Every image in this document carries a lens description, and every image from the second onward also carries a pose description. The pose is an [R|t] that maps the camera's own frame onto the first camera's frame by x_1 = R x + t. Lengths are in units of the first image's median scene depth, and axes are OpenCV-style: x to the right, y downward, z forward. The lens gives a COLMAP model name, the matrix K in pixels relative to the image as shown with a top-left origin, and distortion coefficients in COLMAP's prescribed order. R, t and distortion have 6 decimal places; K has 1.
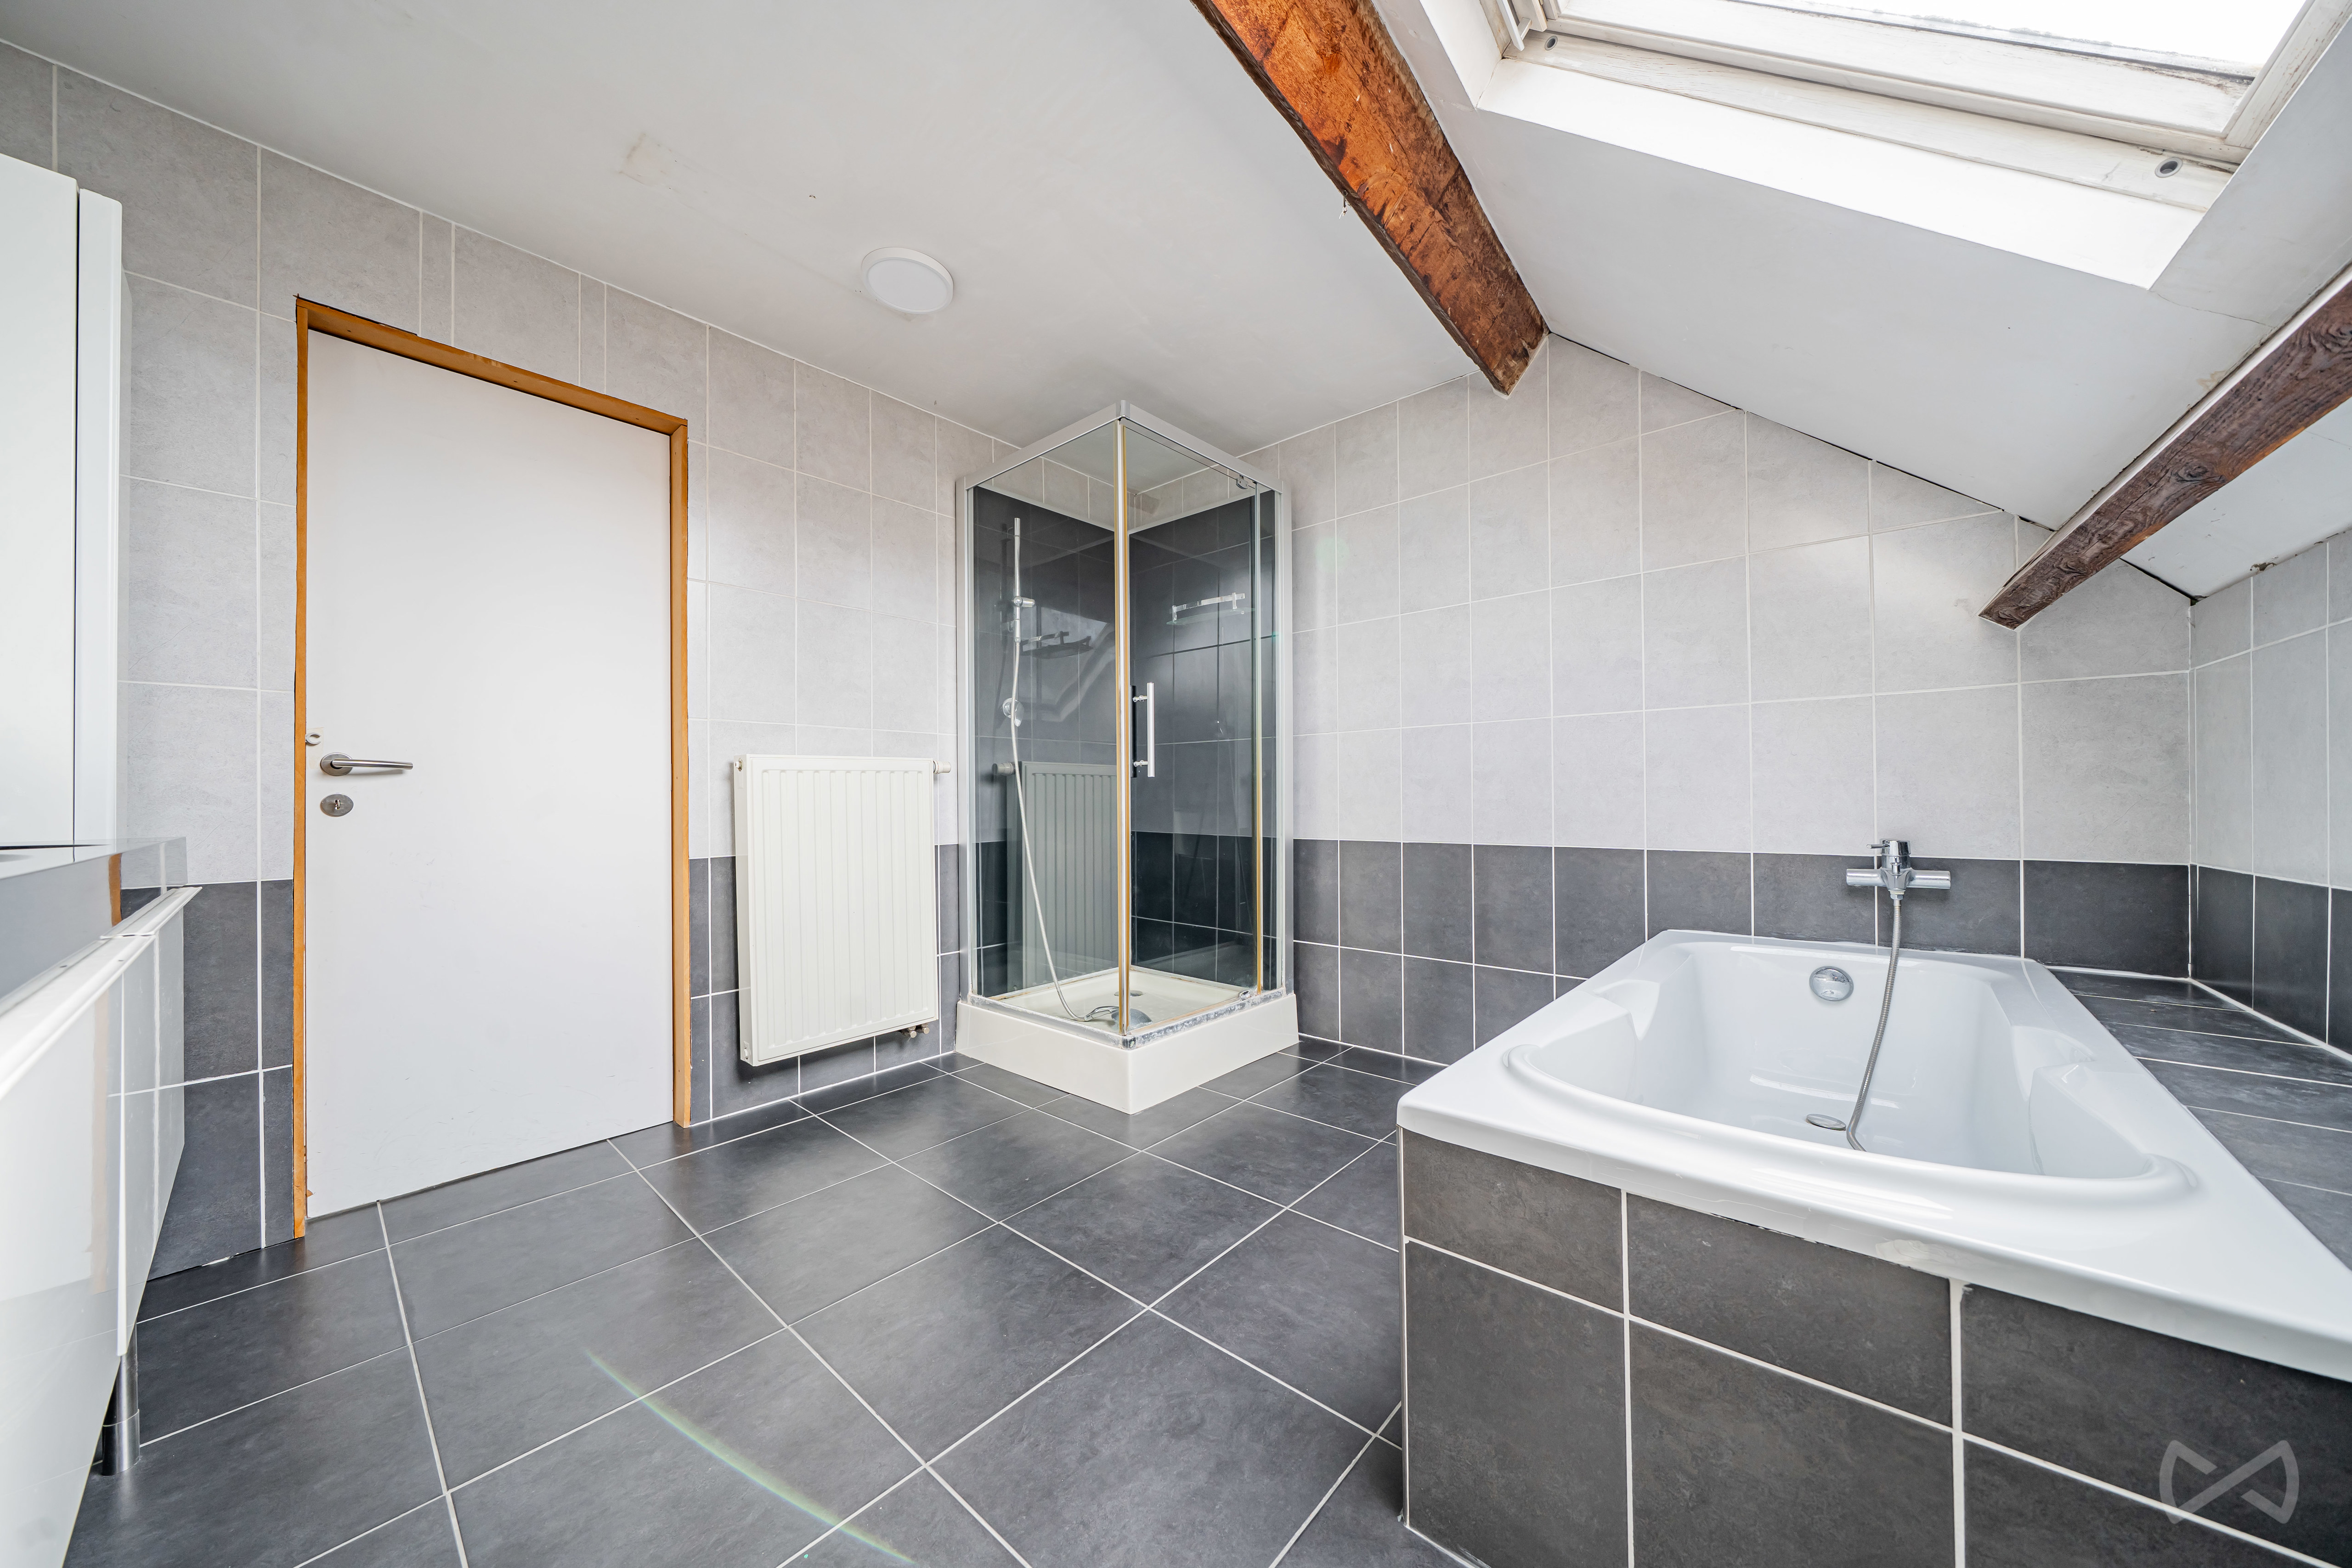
lens RADIAL K [[815.6, 0, 1179.4], [0, 815.6, 779.7], [0, 0, 1]] dist [0.002676, -0.000185]
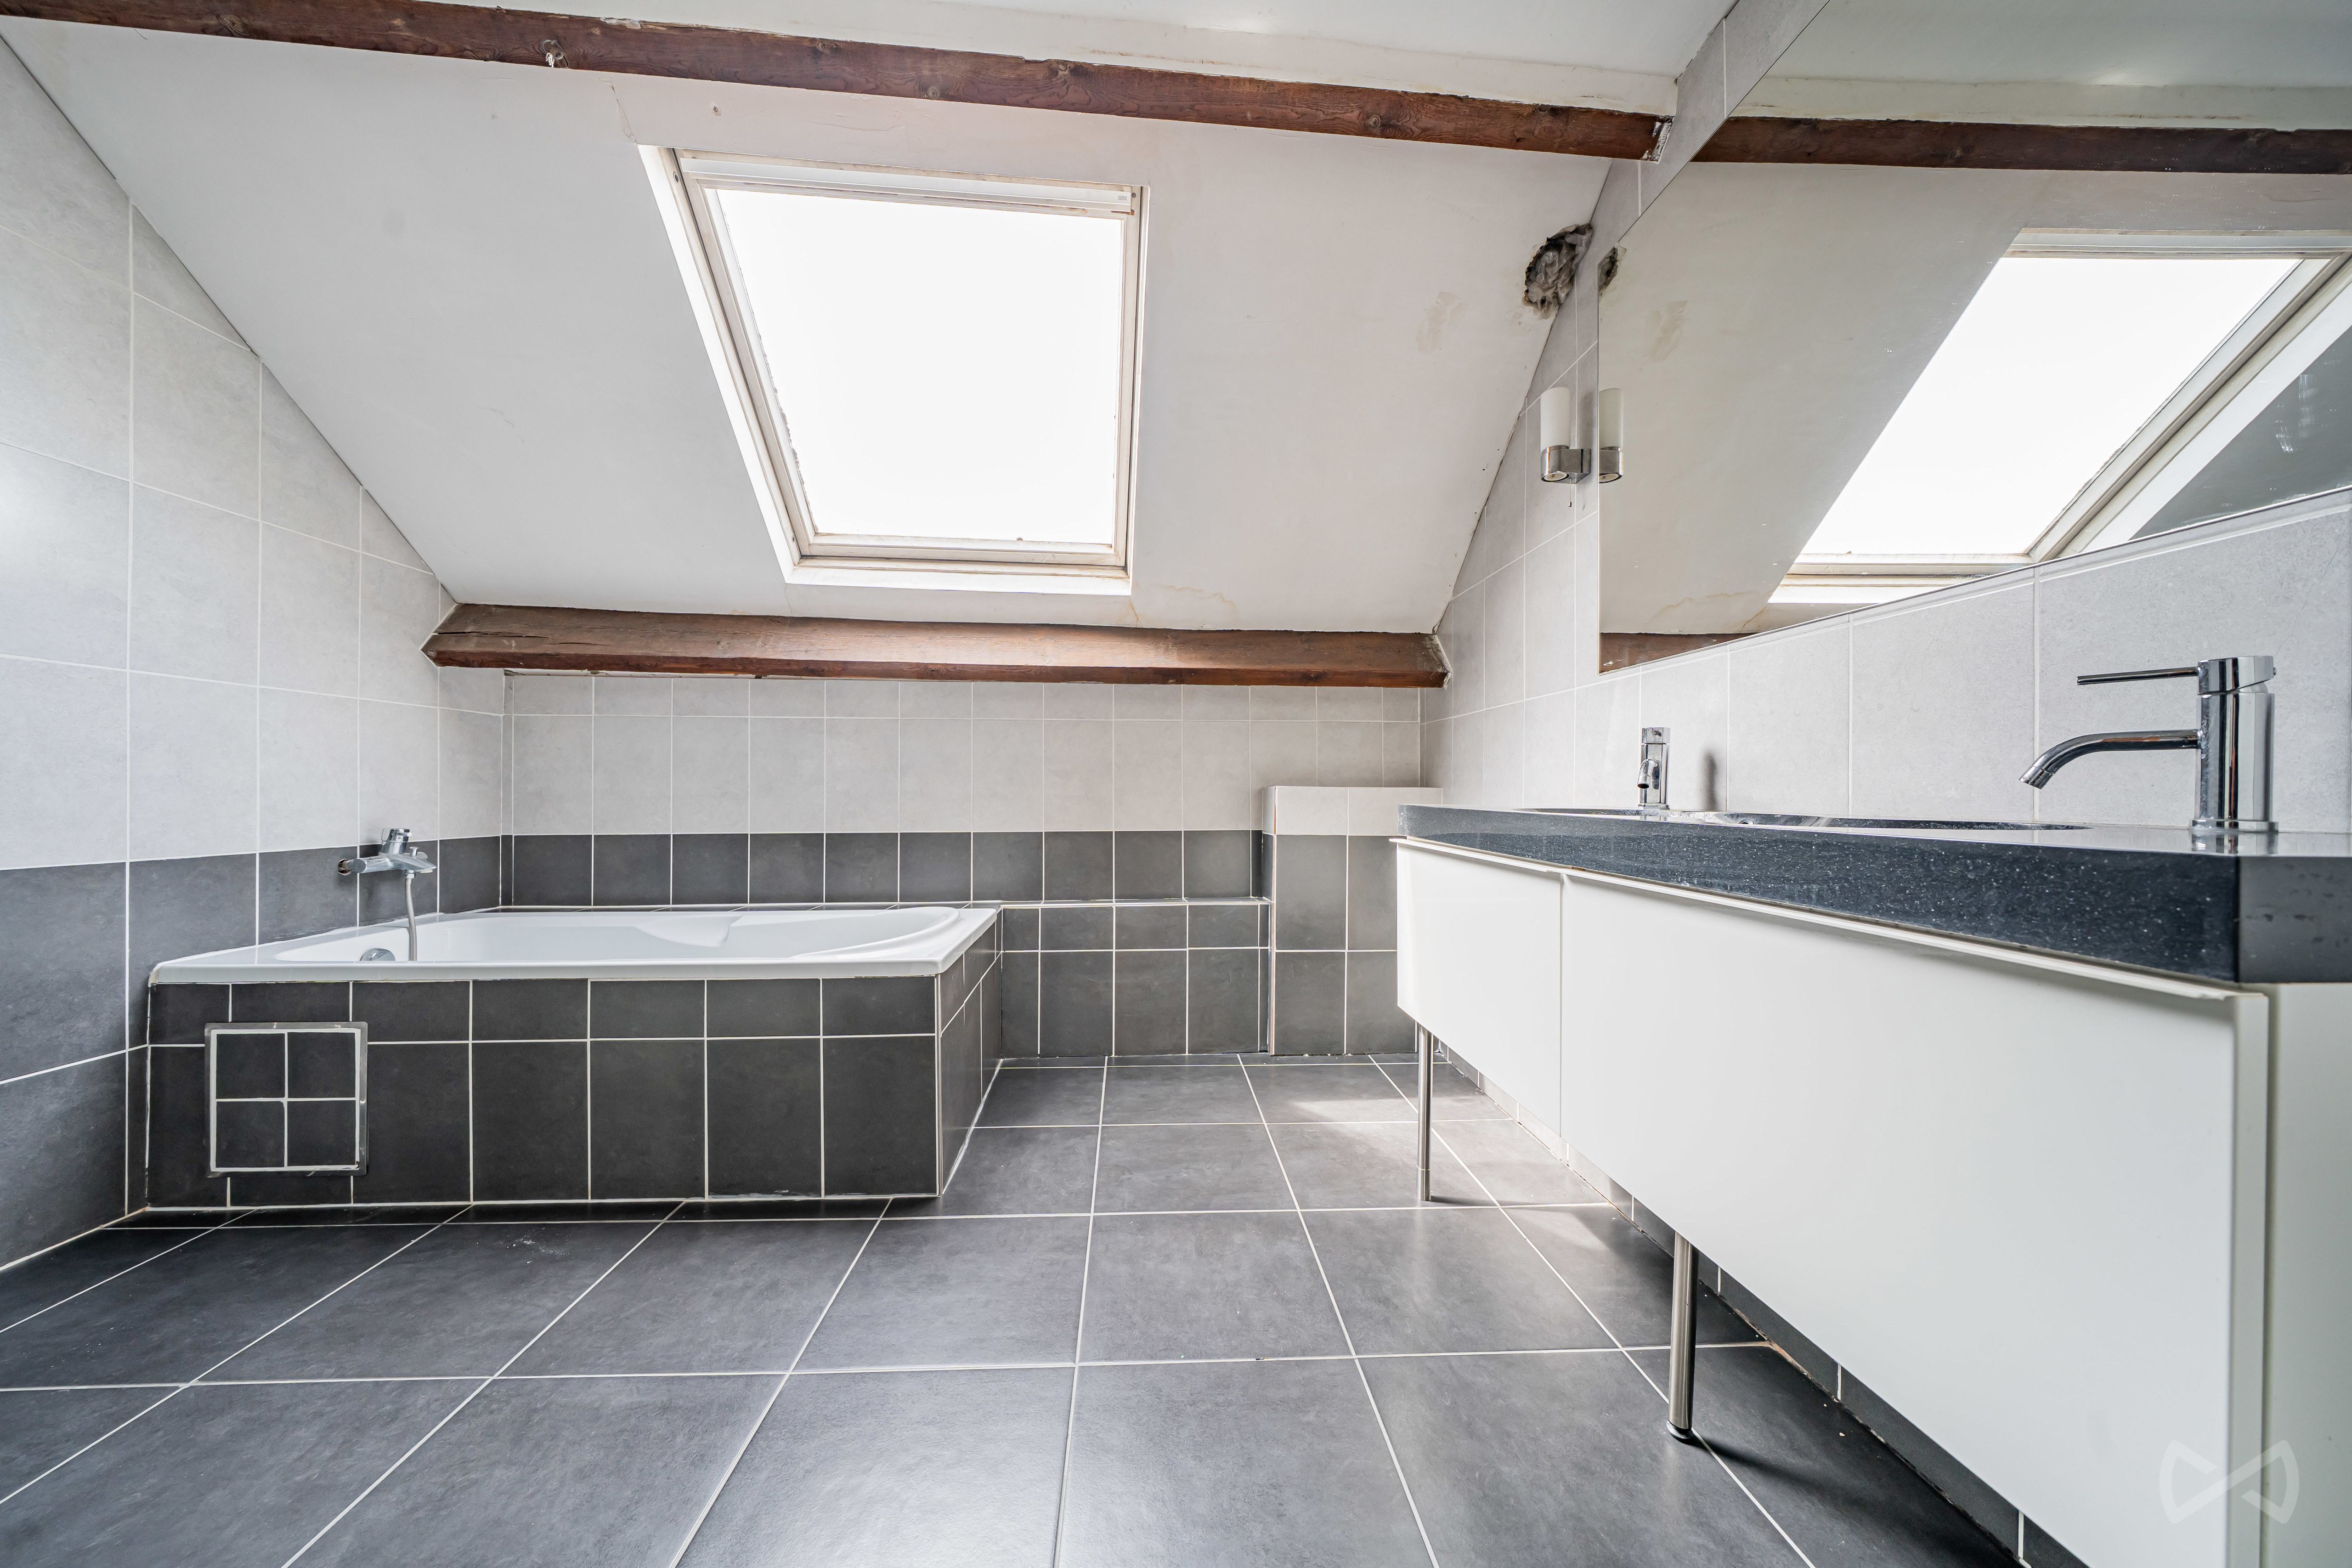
lens RADIAL K [[815.6, 0, 1175.3], [0, 815.6, 797.0], [0, 0, 1]] dist [0.002676, -0.000185]
pose [[-0.708870, 0.012740, 0.705224, -0.668196], [0.003072, 0.999883, -0.014976, 0.045735], [-0.705333, -0.008450, -0.708826, 0.953472]]
